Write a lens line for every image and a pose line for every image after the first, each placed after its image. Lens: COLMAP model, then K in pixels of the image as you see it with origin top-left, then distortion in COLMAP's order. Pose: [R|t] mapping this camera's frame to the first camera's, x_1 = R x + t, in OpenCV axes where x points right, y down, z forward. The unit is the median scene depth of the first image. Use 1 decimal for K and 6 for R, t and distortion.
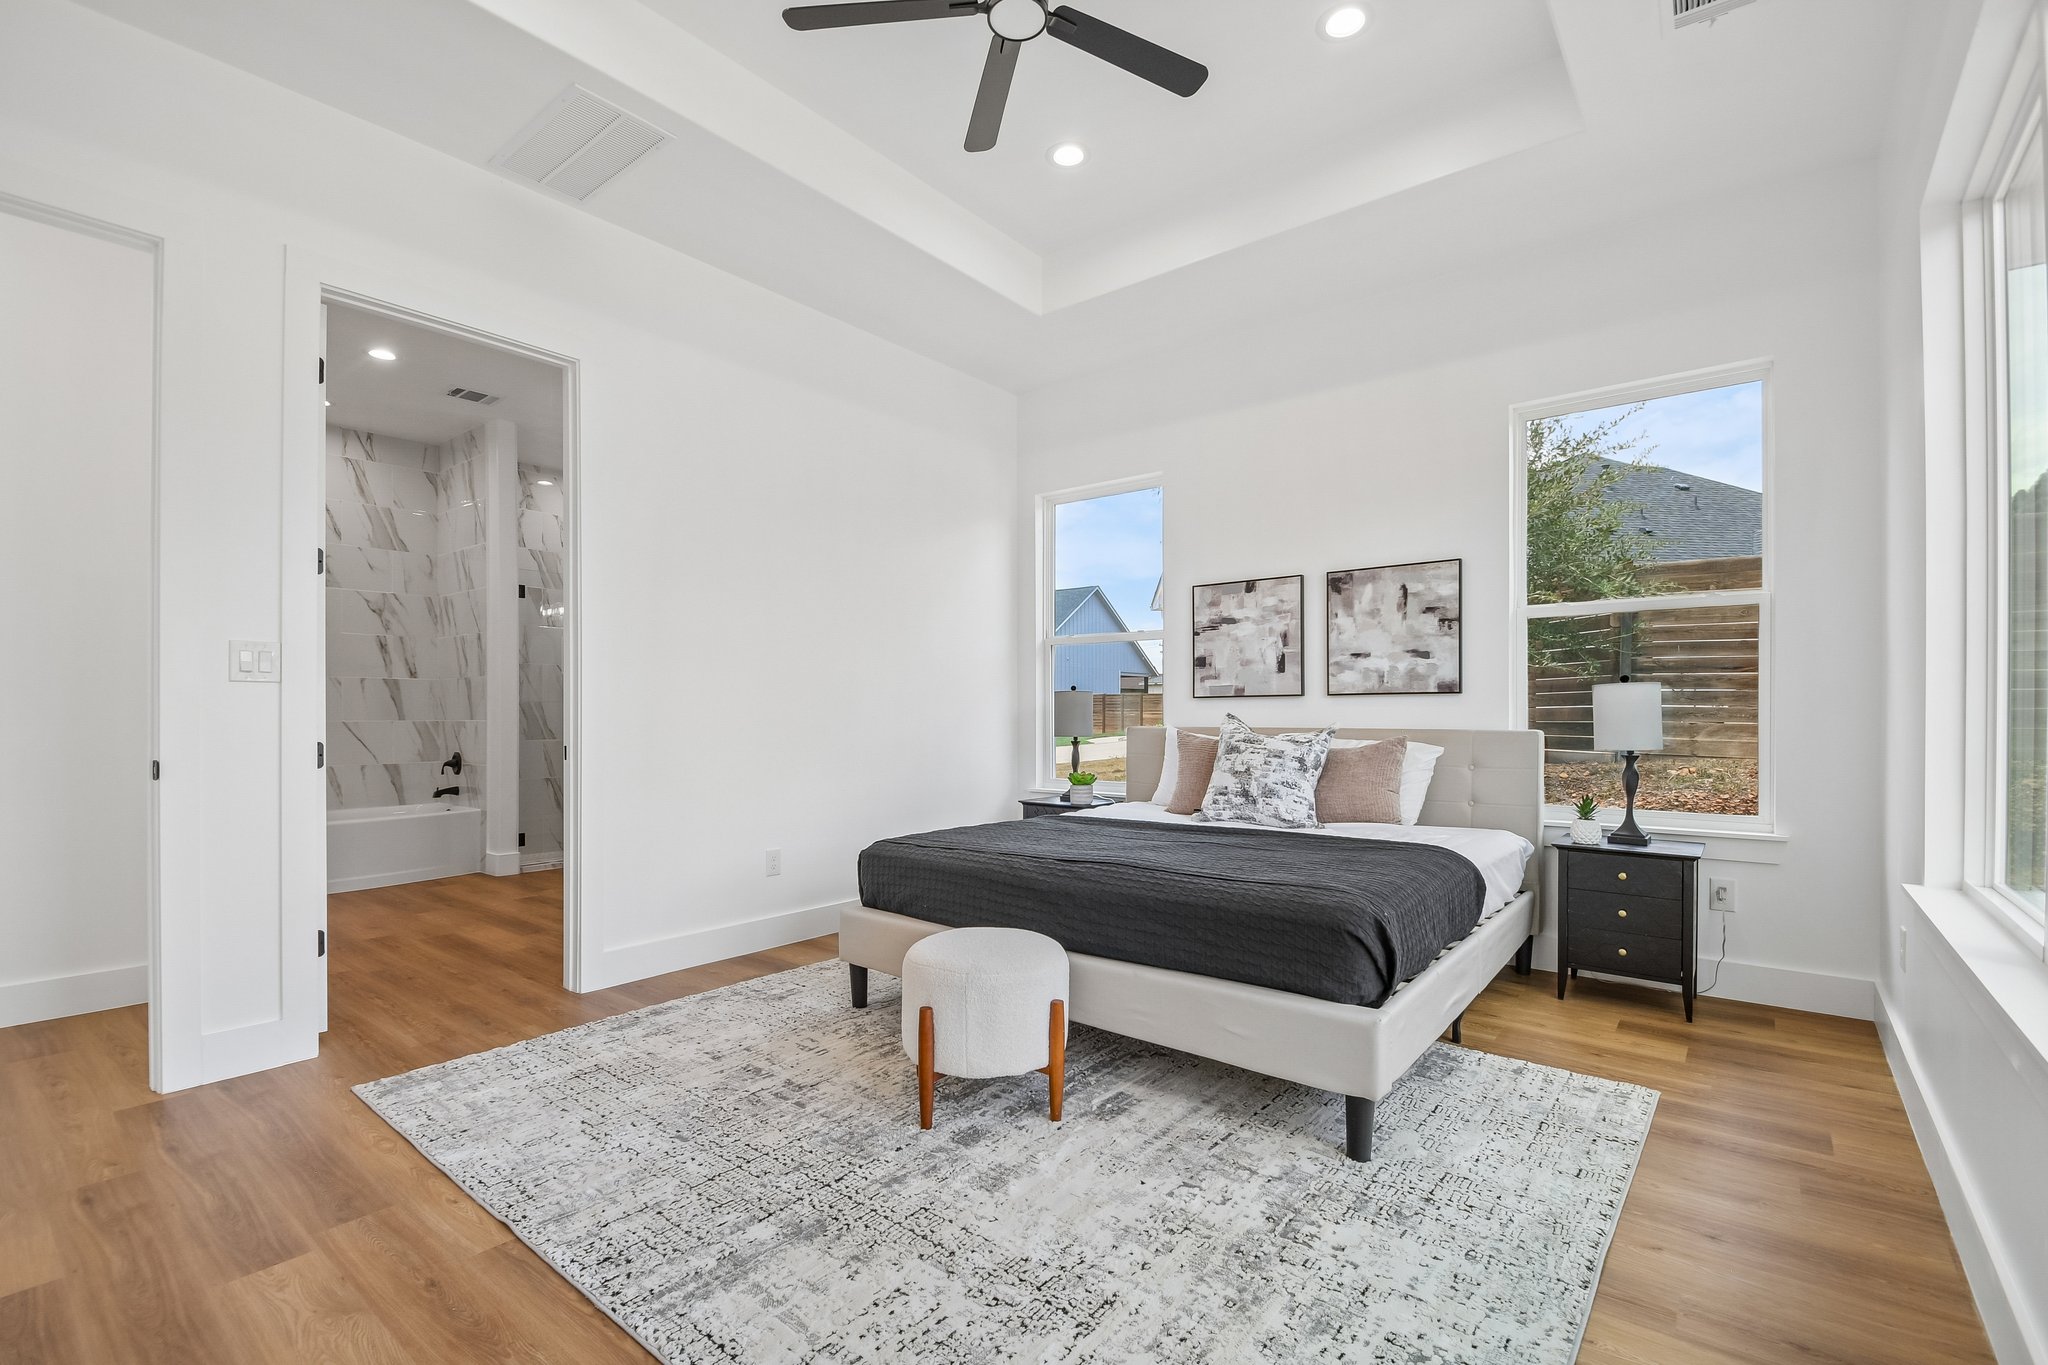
lens RADIAL K [[917.4, 0, 1020.8], [0, 917.4, 716.9], [0, 0, 1]] dist [0.010196, -0.014612]
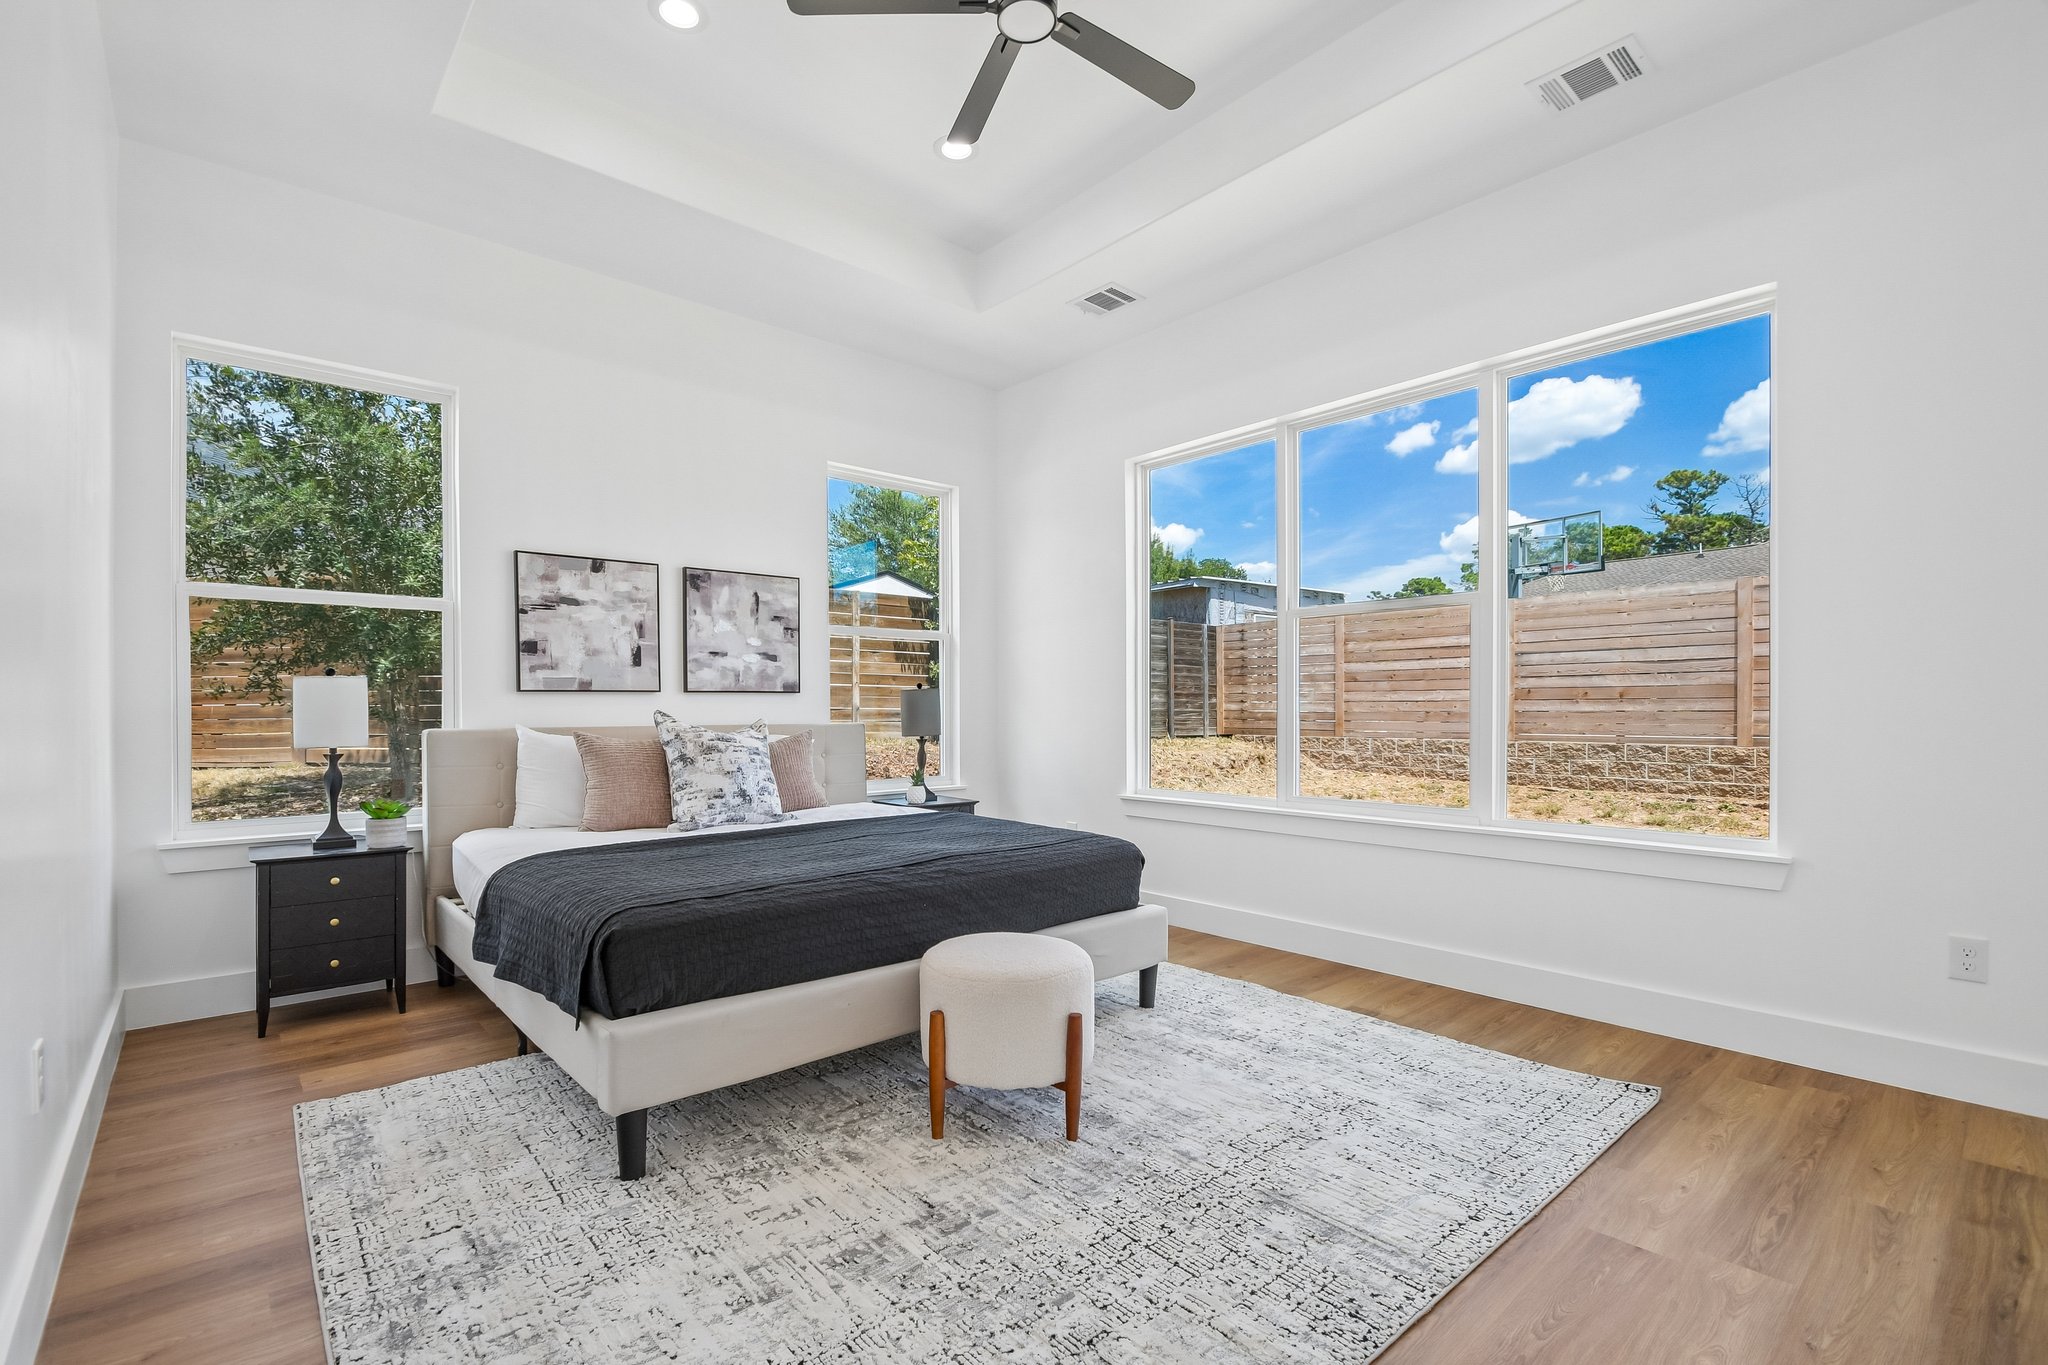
lens RADIAL K [[912.5, 0, 1024.4], [0, 912.5, 713.2], [0, 0, 1]] dist [0.003527, -0.011506]
pose [[0.163786, -0.003983, 0.986488, -0.607576], [0.007998, 0.999964, 0.002709, -0.000792], [-0.986463, 0.007447, 0.163812, 0.514747]]
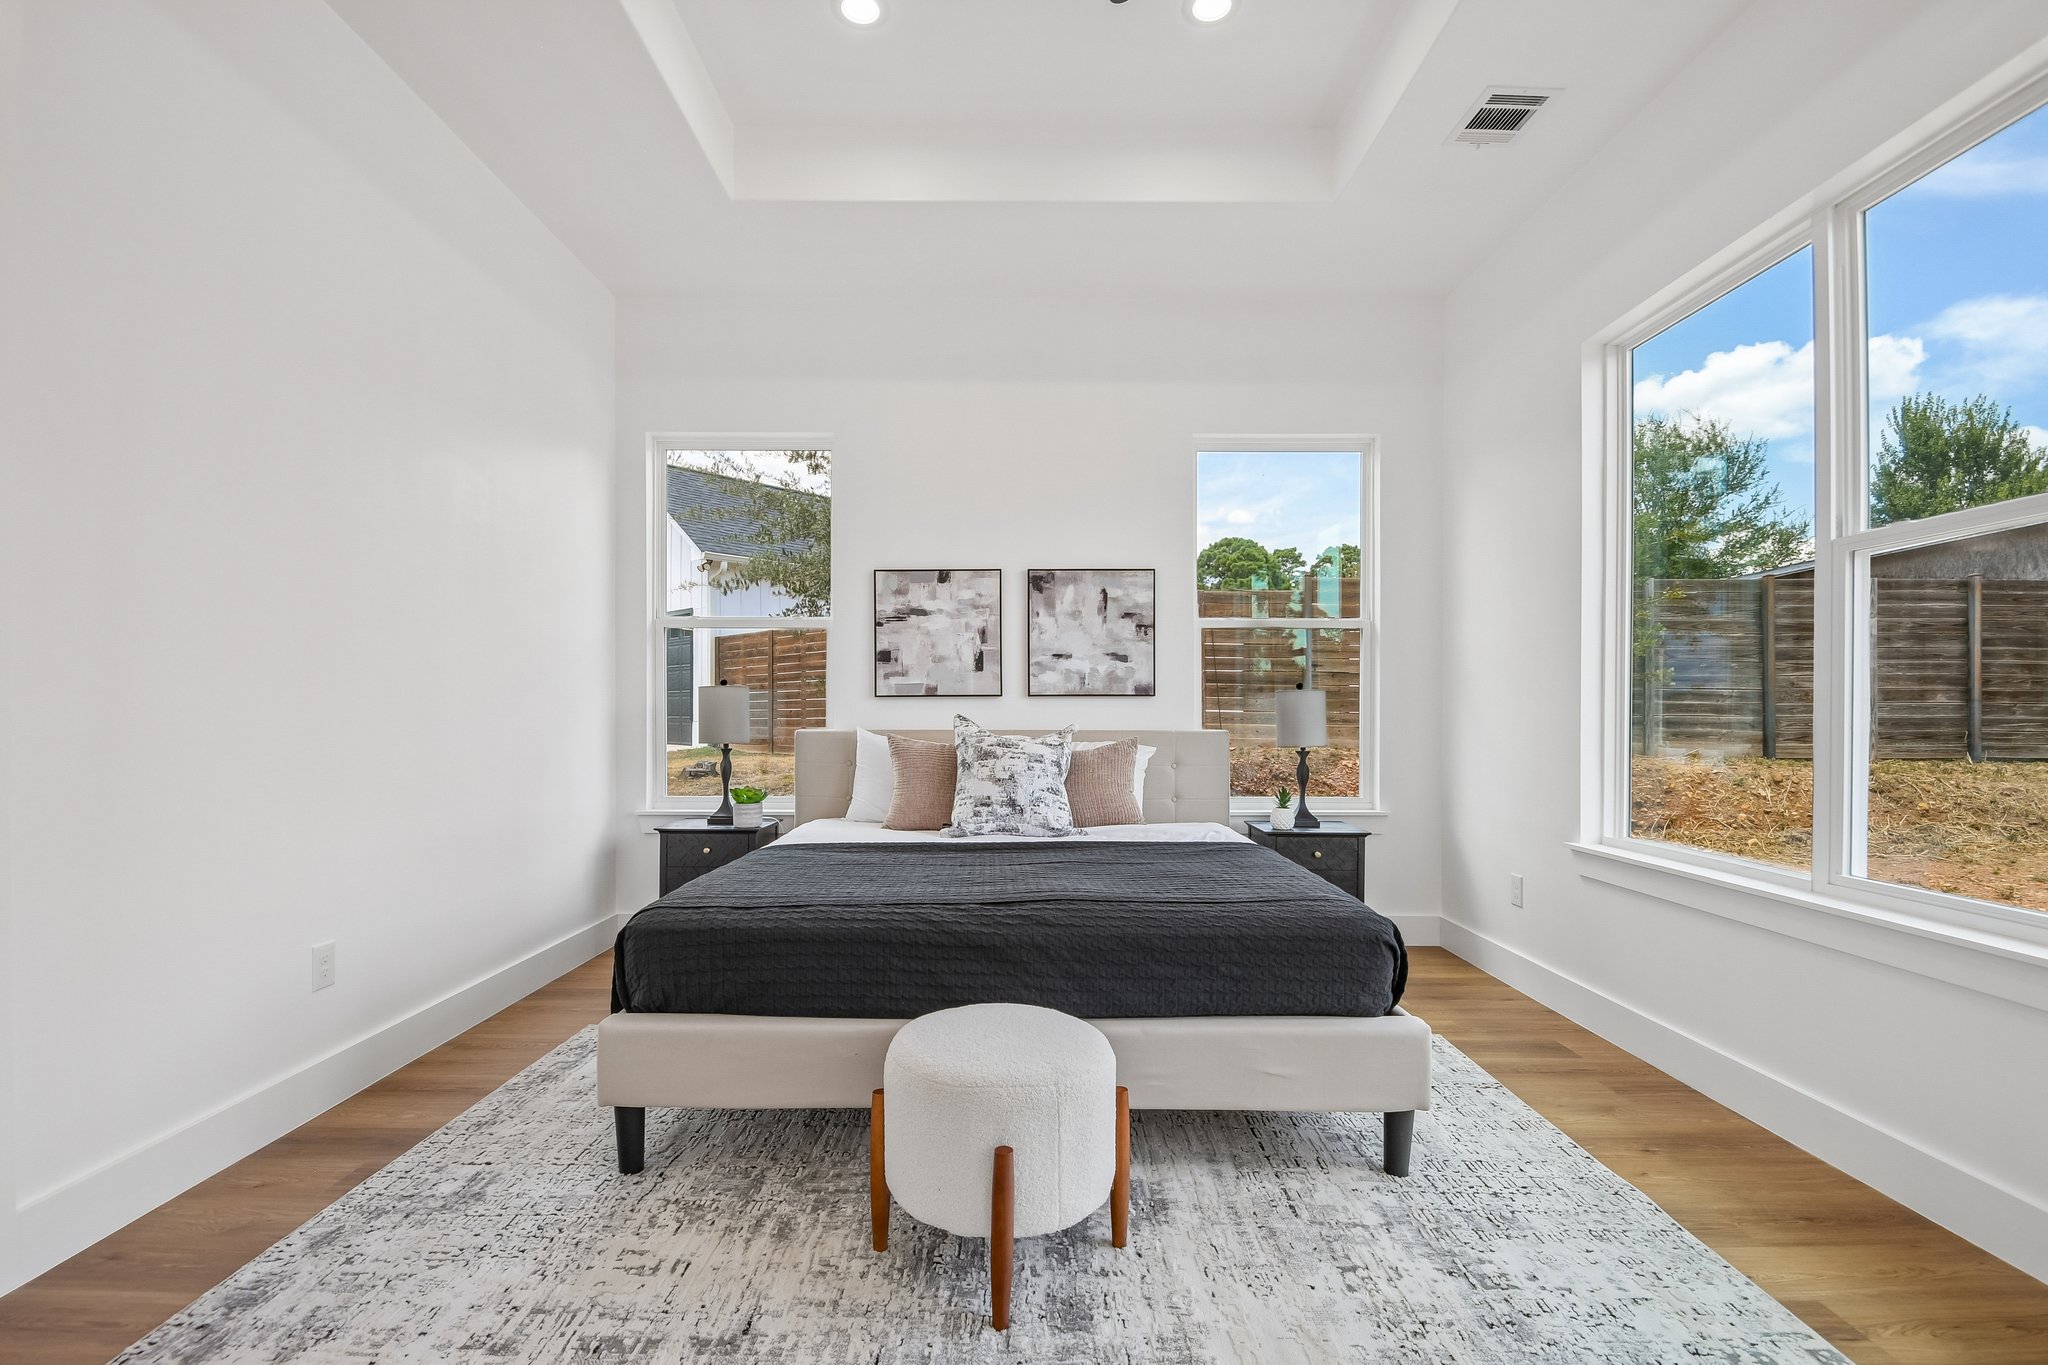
lens RADIAL K [[917.4, 0, 1020.8], [0, 917.4, 716.9], [0, 0, 1]] dist [0.010196, -0.014612]
pose [[0.777969, -0.000108, 0.628303, -0.299402], [0.000560, 1.000000, -0.000522, -0.001152], [-0.628303, 0.000758, 0.777968, 0.267468]]
